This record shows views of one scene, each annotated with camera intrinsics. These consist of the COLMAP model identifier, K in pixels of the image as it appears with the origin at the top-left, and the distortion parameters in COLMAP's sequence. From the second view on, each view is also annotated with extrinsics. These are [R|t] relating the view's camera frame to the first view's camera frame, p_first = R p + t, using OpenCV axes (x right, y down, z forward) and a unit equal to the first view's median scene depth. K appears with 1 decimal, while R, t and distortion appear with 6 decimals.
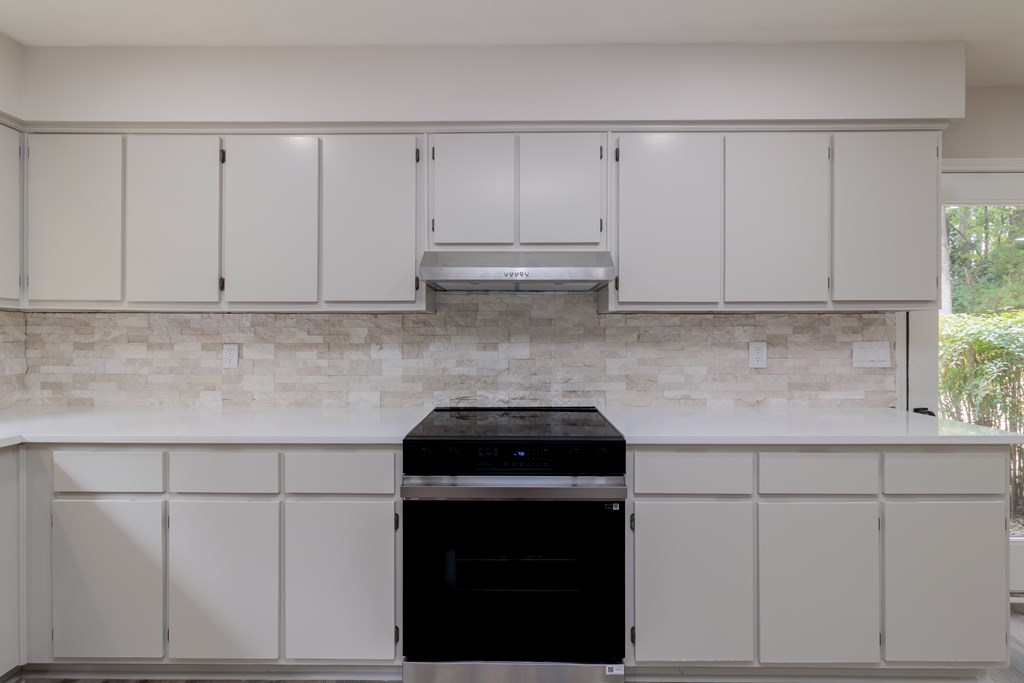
lens RADIAL K [[489.6, 0, 513.2], [0, 489.6, 339.9], [0, 0, 1]] dist [0.001284, 0.000281]
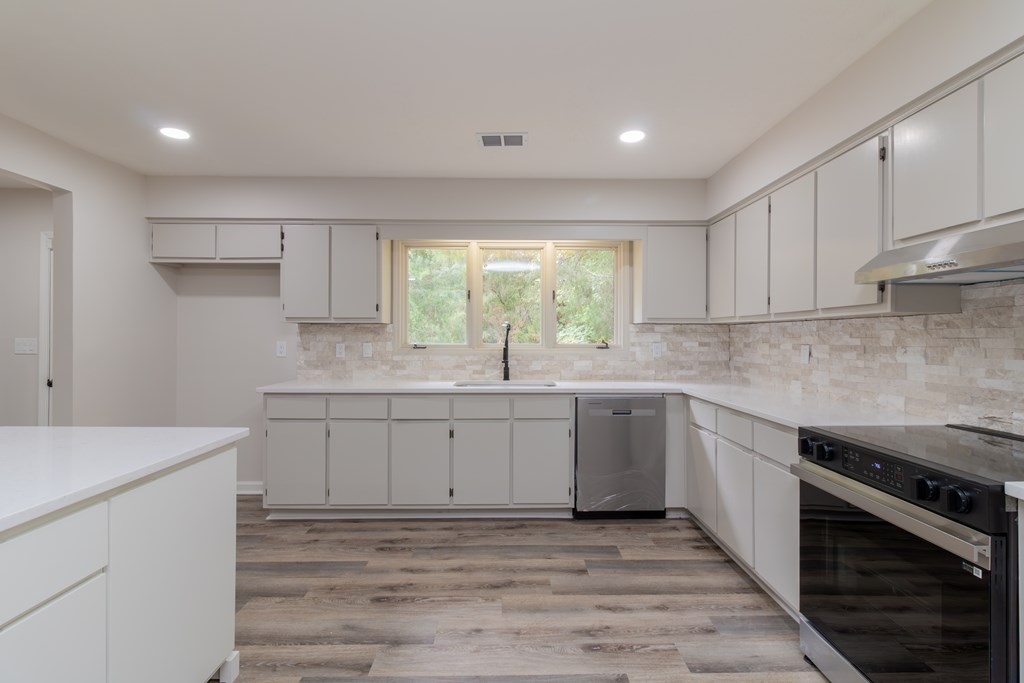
lens RADIAL K [[428.7, 0, 495.6], [0, 428.7, 339.8], [0, 0, 1]] dist [0.001019, 0.000110]
pose [[0.022882, 0.005902, -0.999721, 0.566388], [-0.015681, 0.999862, 0.005543, 0.001563], [0.999615, 0.015550, 0.022971, 0.183148]]
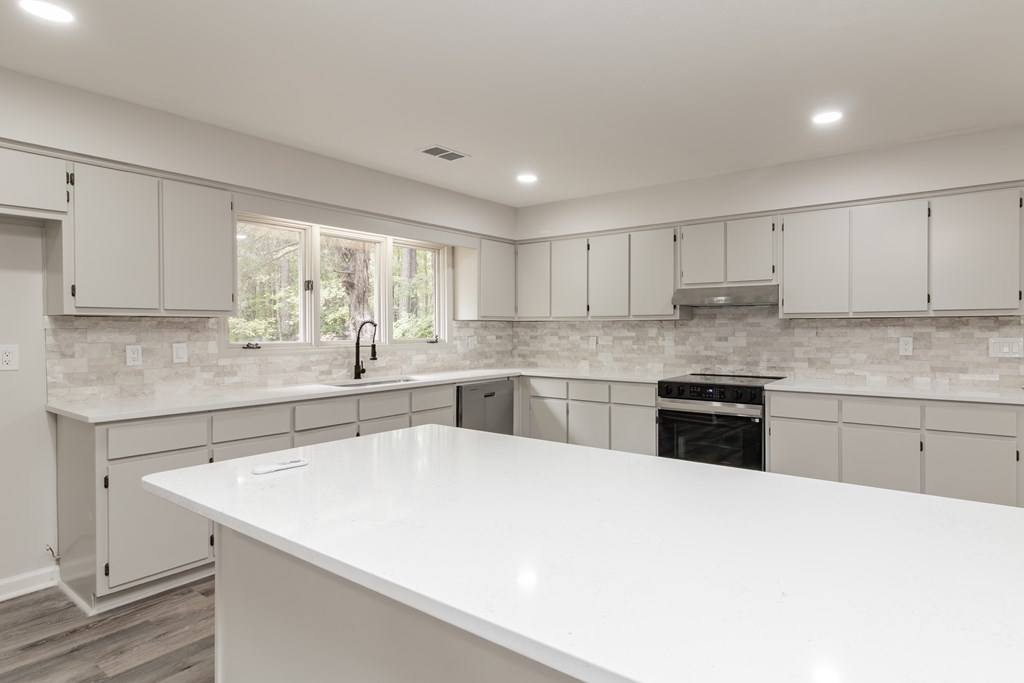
lens RADIAL K [[489.6, 0, 513.2], [0, 489.6, 339.9], [0, 0, 1]] dist [0.001284, 0.000281]
pose [[0.752483, 0.011089, -0.658518, 0.516875], [-0.004338, 0.999920, 0.011881, -0.000271], [0.658597, -0.006083, 0.752471, -0.749165]]
